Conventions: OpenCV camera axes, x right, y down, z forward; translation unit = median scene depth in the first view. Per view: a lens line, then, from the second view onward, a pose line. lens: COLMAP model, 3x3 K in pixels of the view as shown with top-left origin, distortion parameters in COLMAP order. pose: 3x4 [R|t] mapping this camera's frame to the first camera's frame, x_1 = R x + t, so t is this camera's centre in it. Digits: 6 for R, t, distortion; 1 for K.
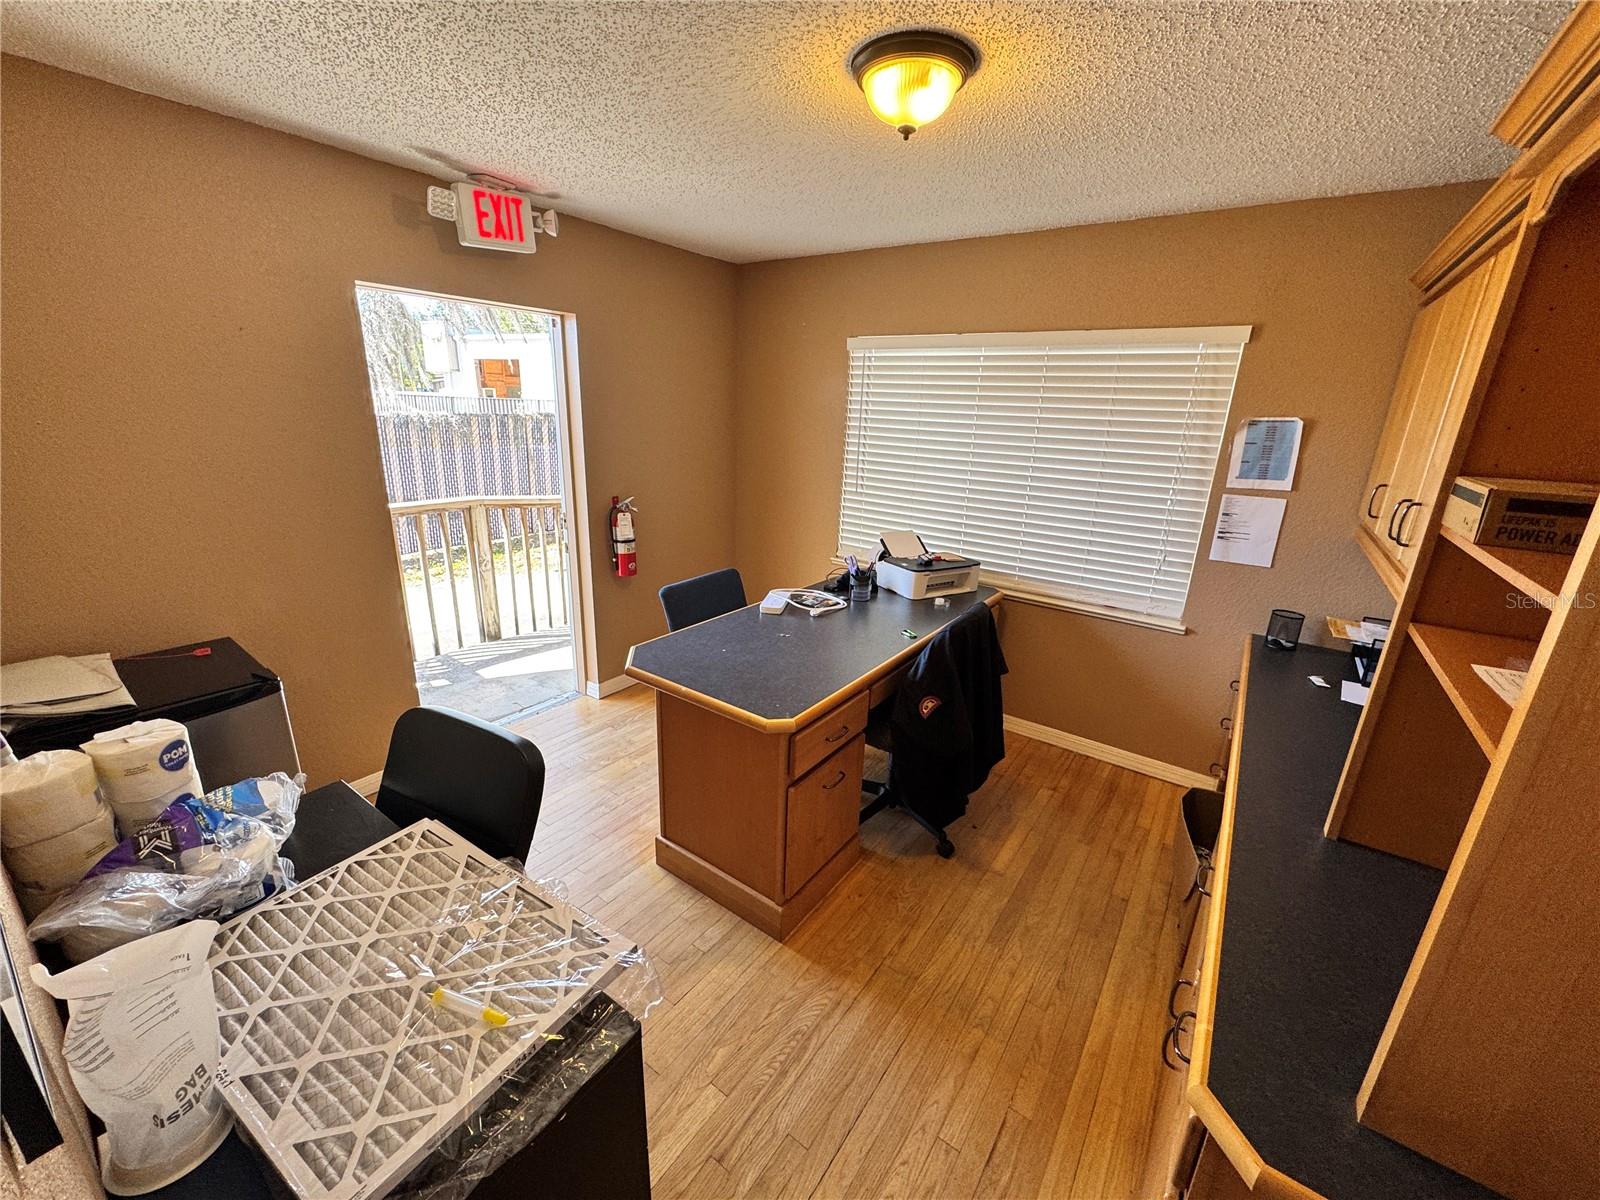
lens RADIAL K [[639.3, 0, 800.1], [0, 639.3, 598.4], [0, 0, 1]] dist [-0.003527, 0.000583]
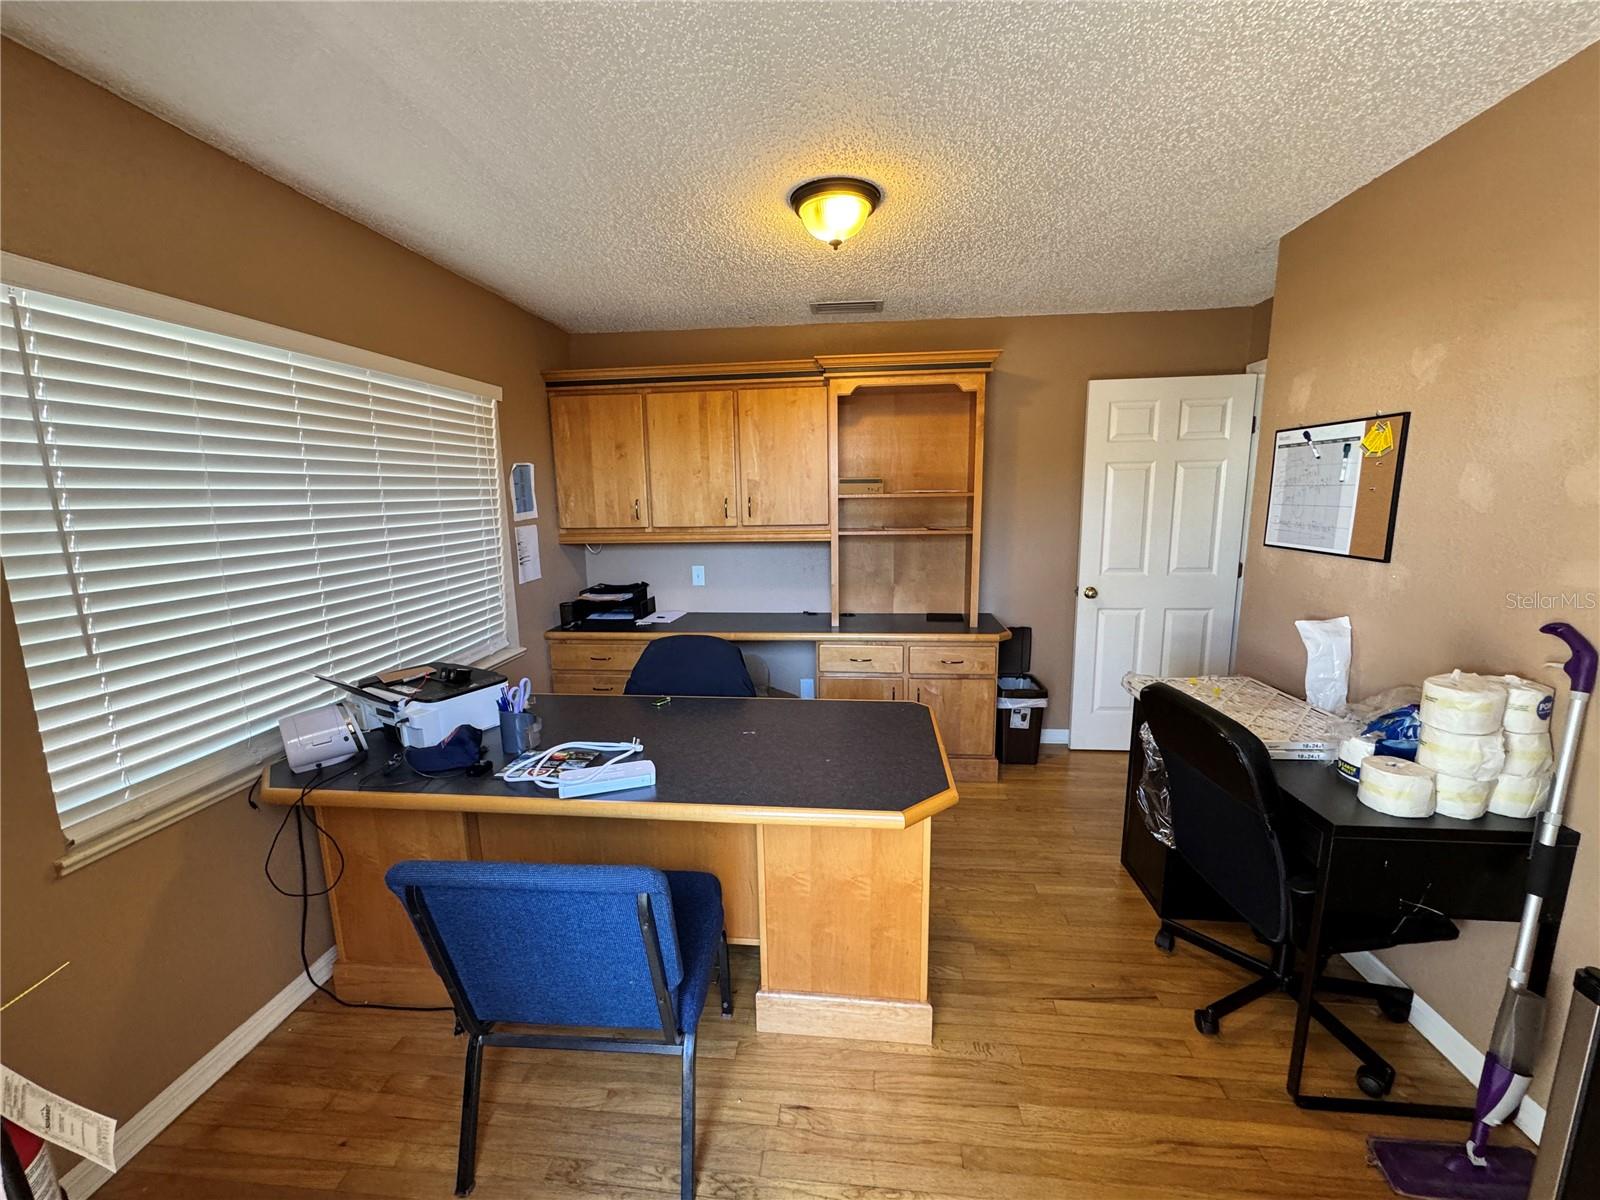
lens RADIAL K [[639.3, 0, 800.1], [0, 639.3, 598.4], [0, 0, 1]] dist [-0.003527, 0.000583]
pose [[-0.494803, -0.171590, 0.851896, -0.621281], [0.252894, 0.909449, 0.330071, -0.303566], [-0.831393, 0.378760, -0.406604, 1.105073]]
